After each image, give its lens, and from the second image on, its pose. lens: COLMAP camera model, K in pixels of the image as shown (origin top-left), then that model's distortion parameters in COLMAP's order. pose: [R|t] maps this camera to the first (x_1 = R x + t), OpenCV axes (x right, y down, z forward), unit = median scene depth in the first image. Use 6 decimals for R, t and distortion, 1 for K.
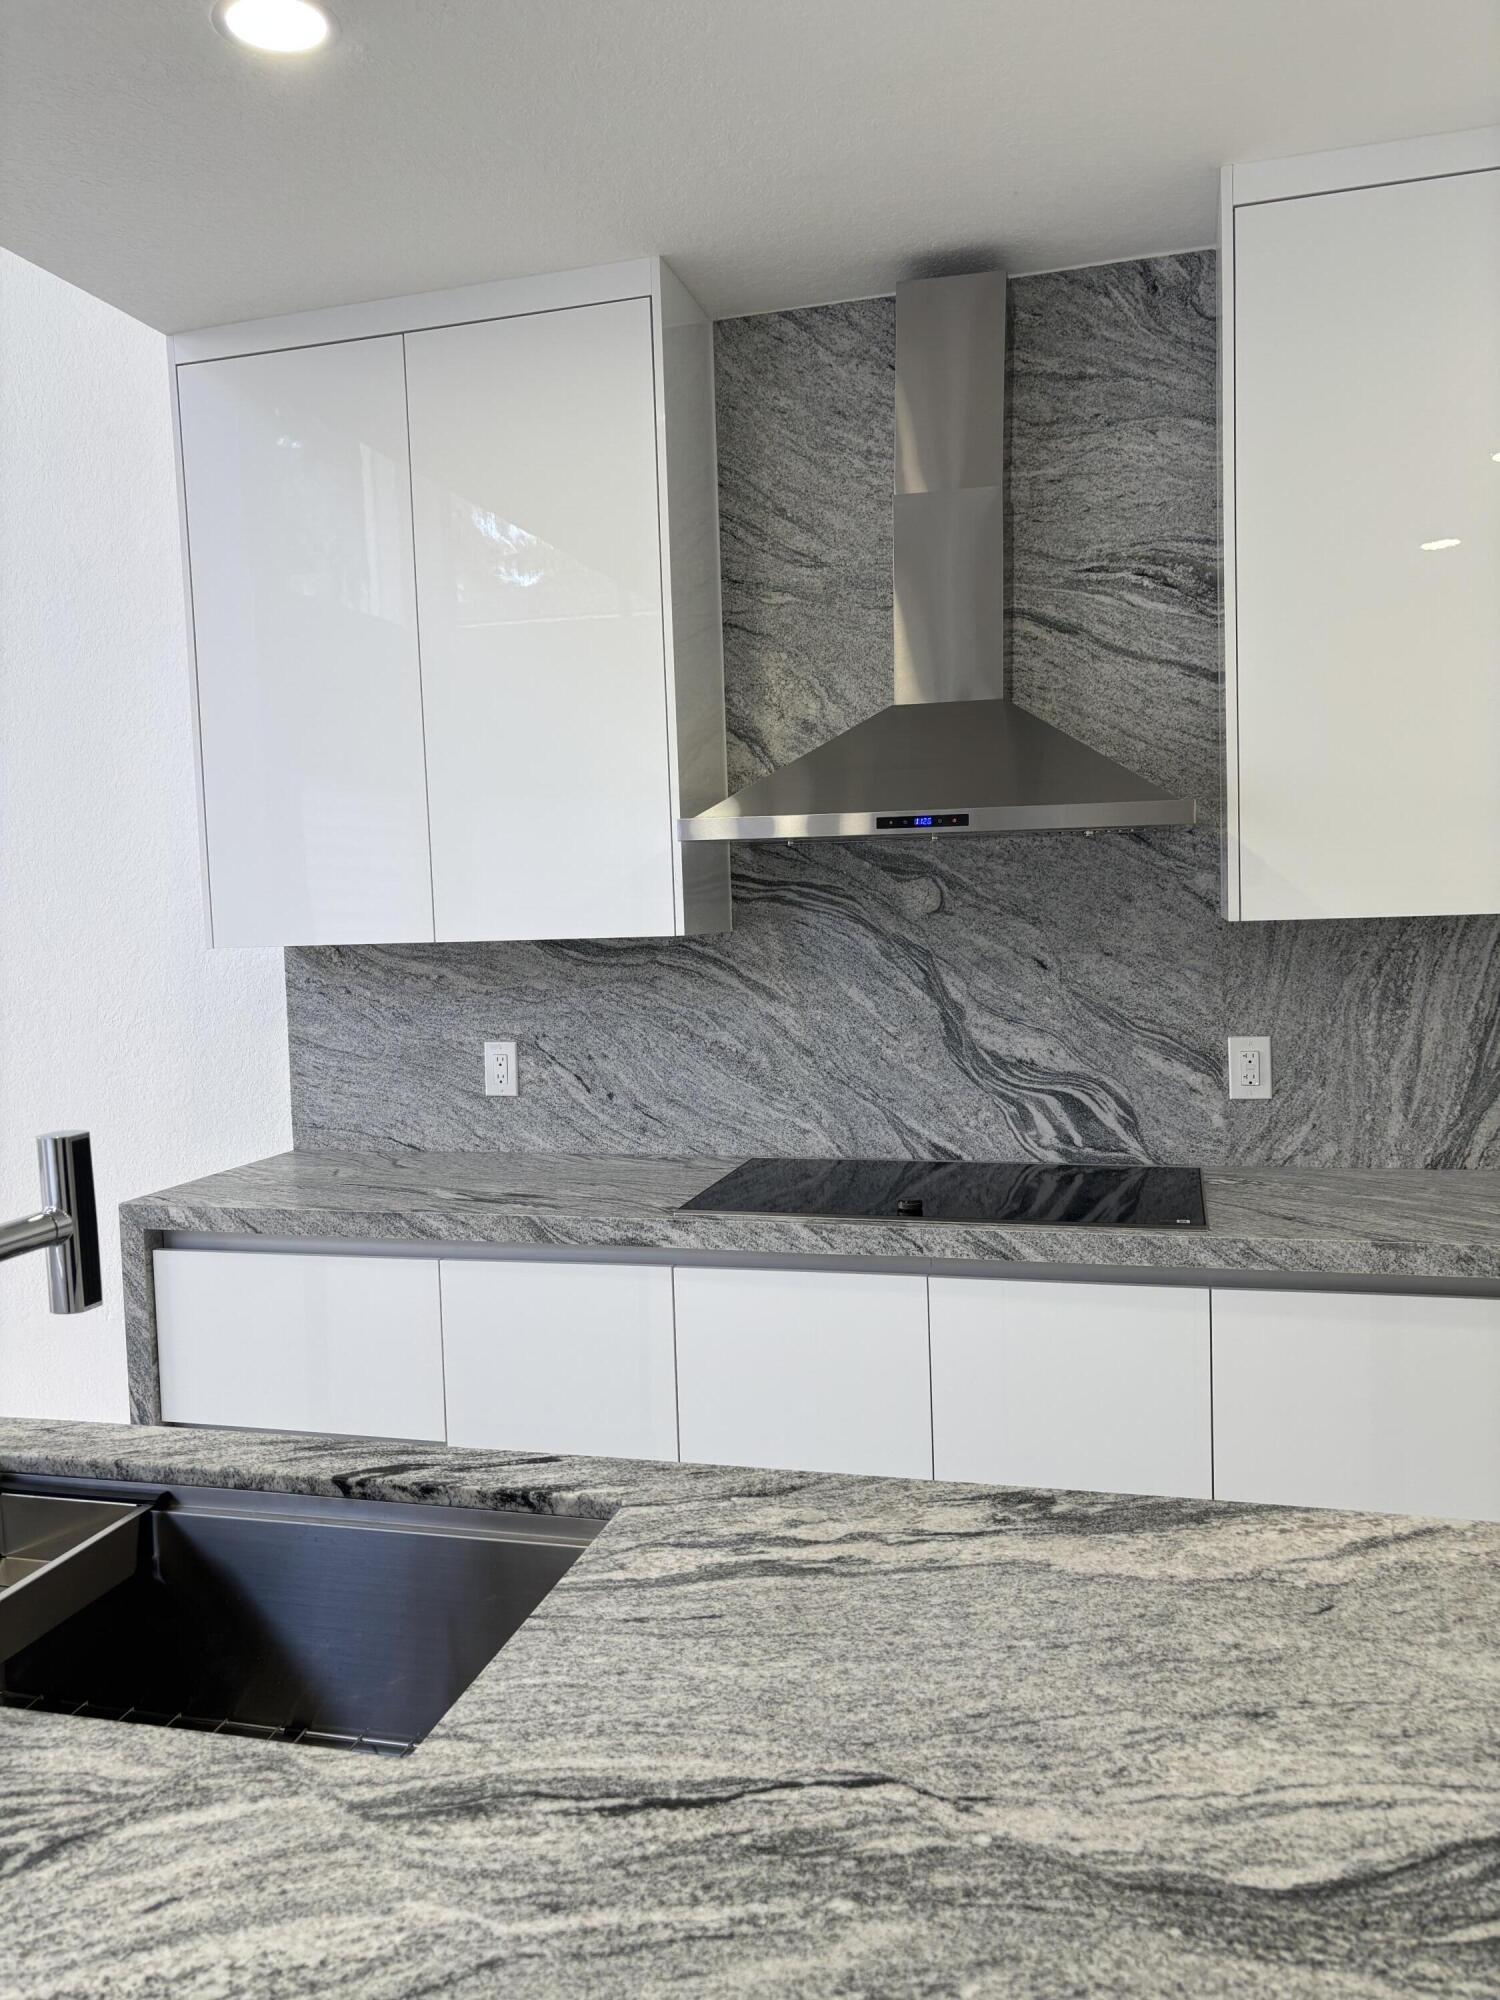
lens RADIAL K [[1514.4, 0, 737.8], [0, 1514.4, 1003.1], [0, 0, 1]] dist [0.055755, -0.065889]
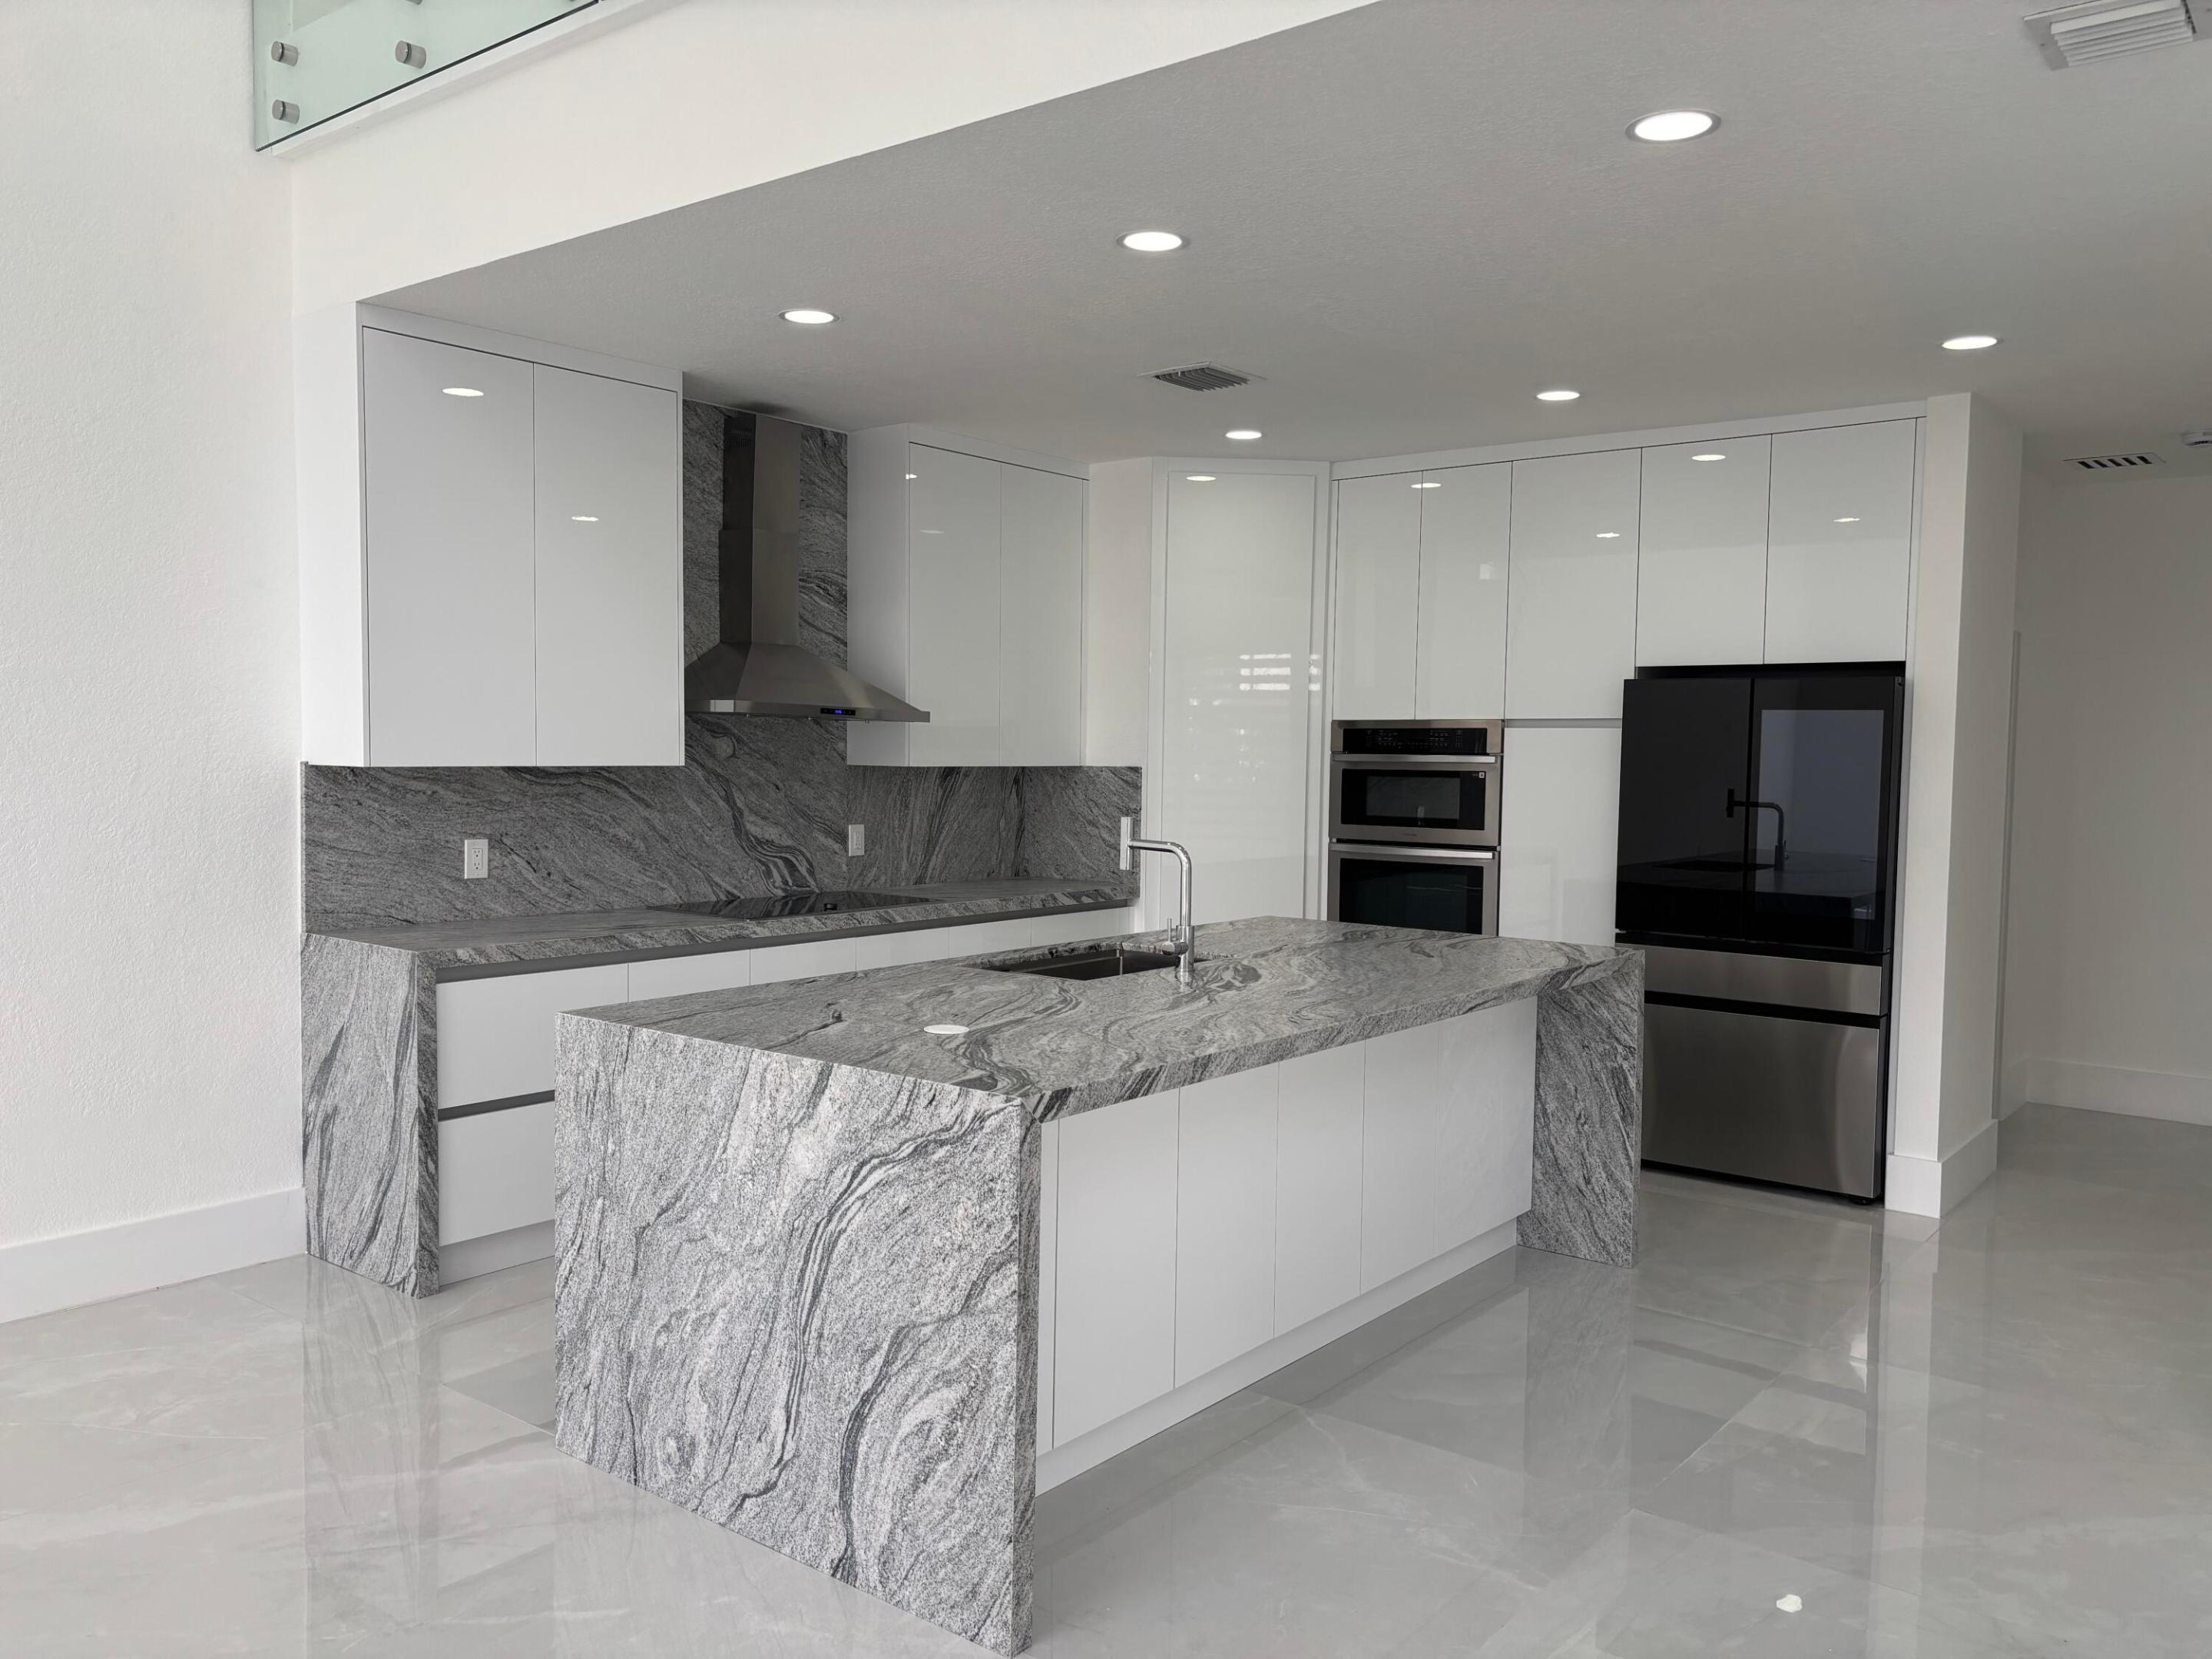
lens RADIAL K [[1674.9, 0, 1113.8], [0, 1674.9, 846.4], [0, 0, 1]] dist [0.055755, -0.065889]
pose [[0.384069, -0.017468, 0.923139, -1.490547], [0.038339, 0.999260, 0.002957, 0.054529], [-0.922508, 0.034256, 0.384454, -0.147798]]
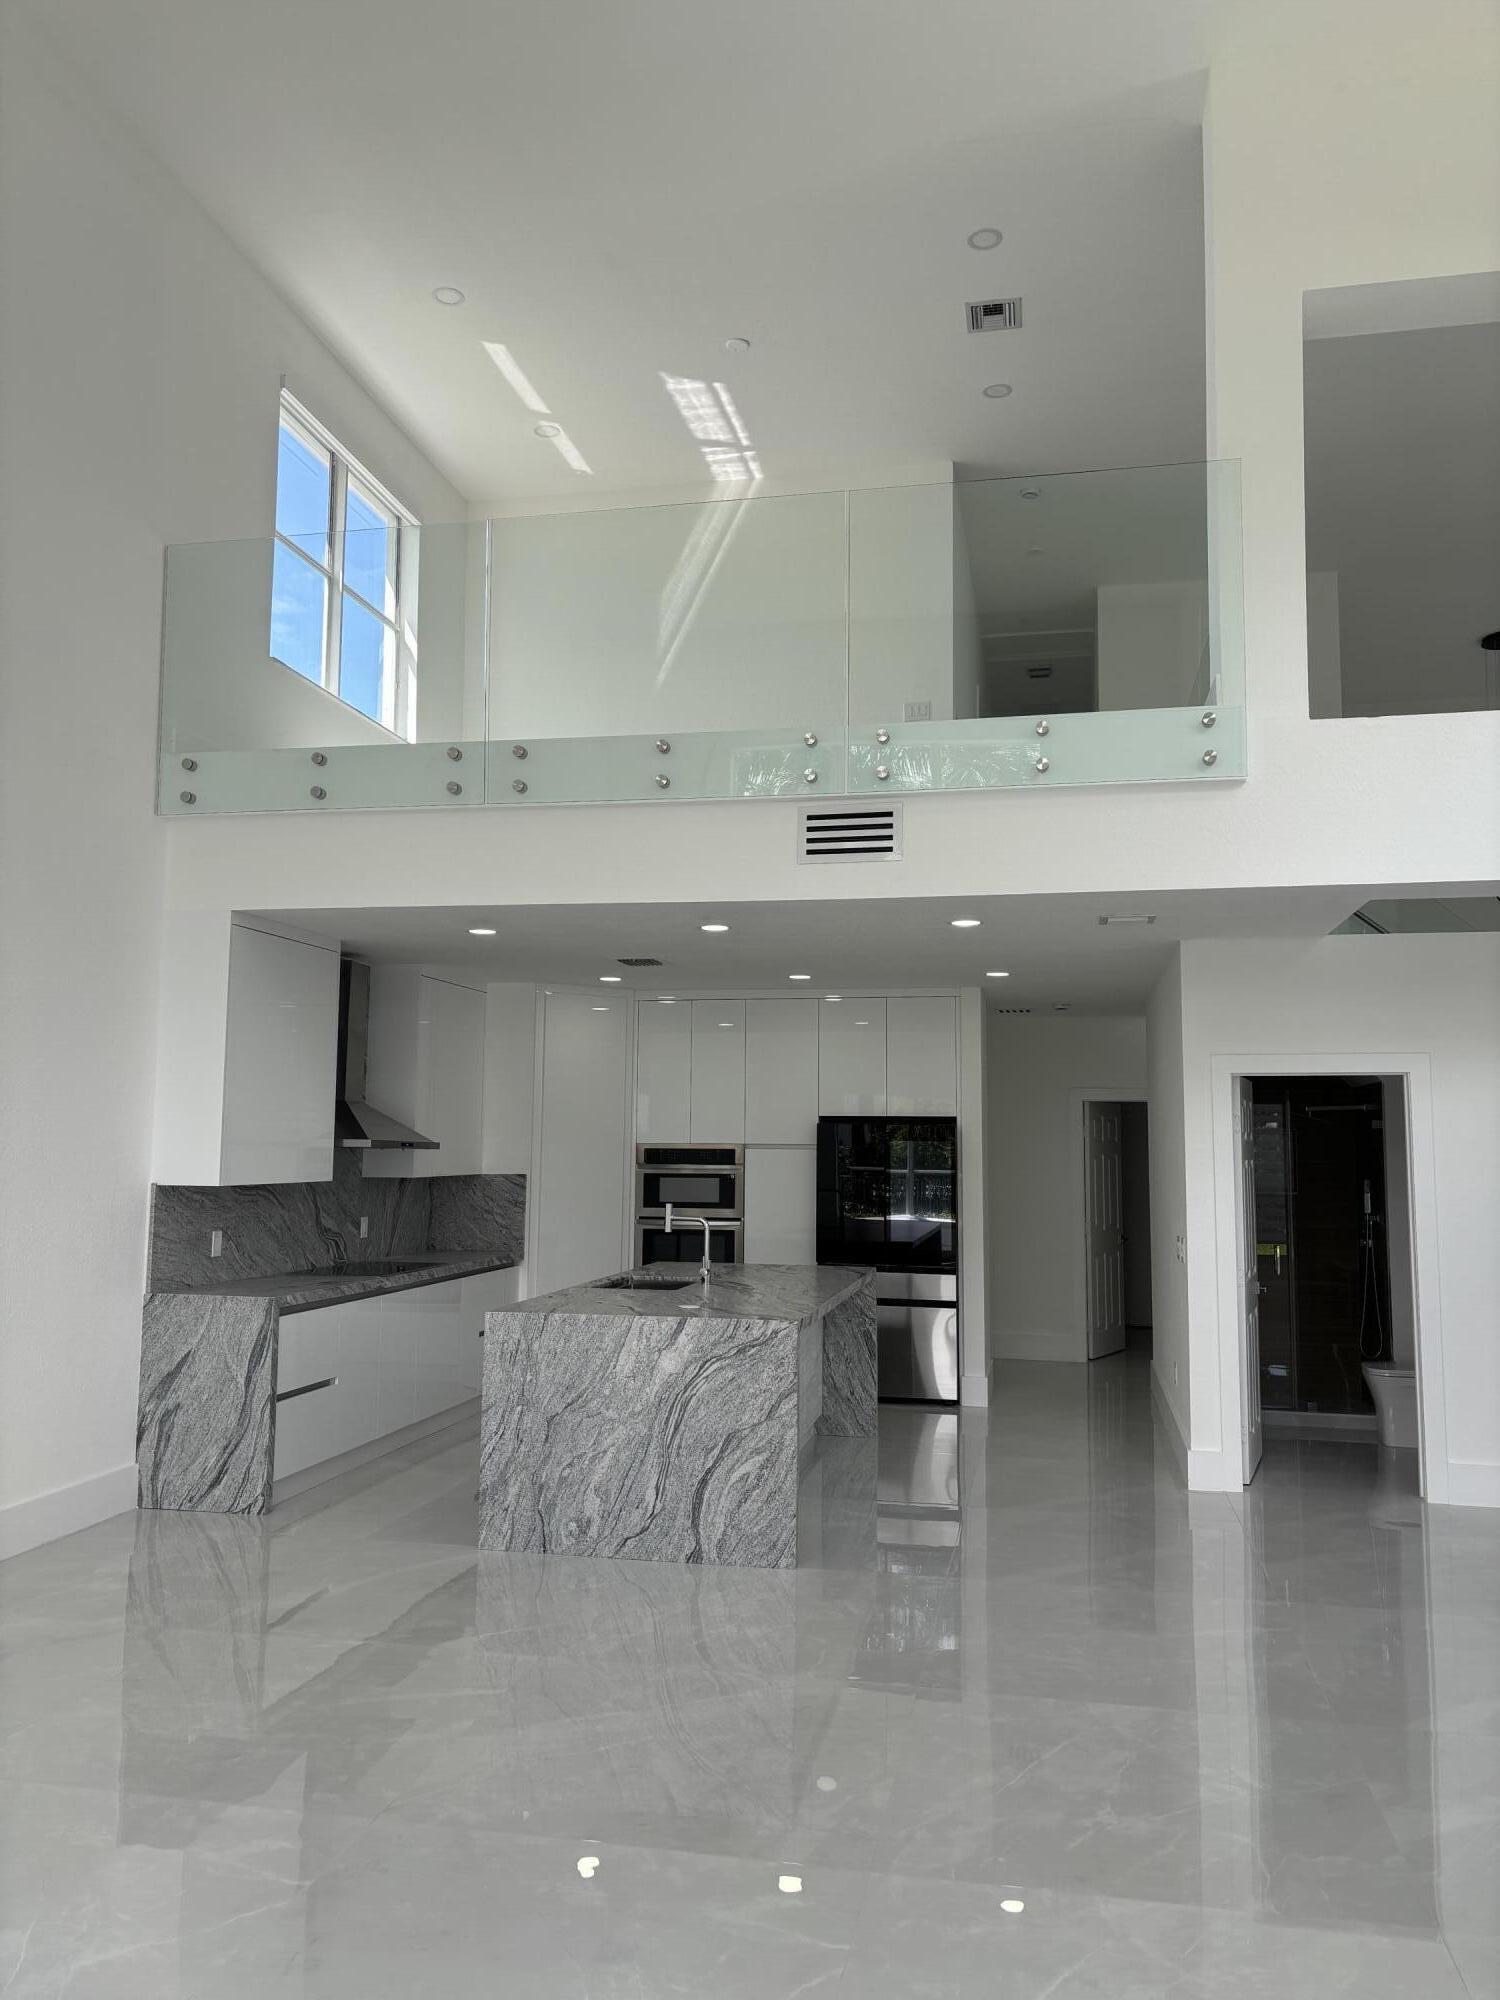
lens RADIAL K [[1514.4, 0, 745.9], [0, 1514.4, 1003.4], [0, 0, 1]] dist [0.055755, -0.065889]
pose [[-0.071552, 0.126905, 0.989331, -2.641297], [0.065477, 0.990331, -0.122298, 0.020804], [-0.995285, 0.056028, -0.079169, 0.438755]]
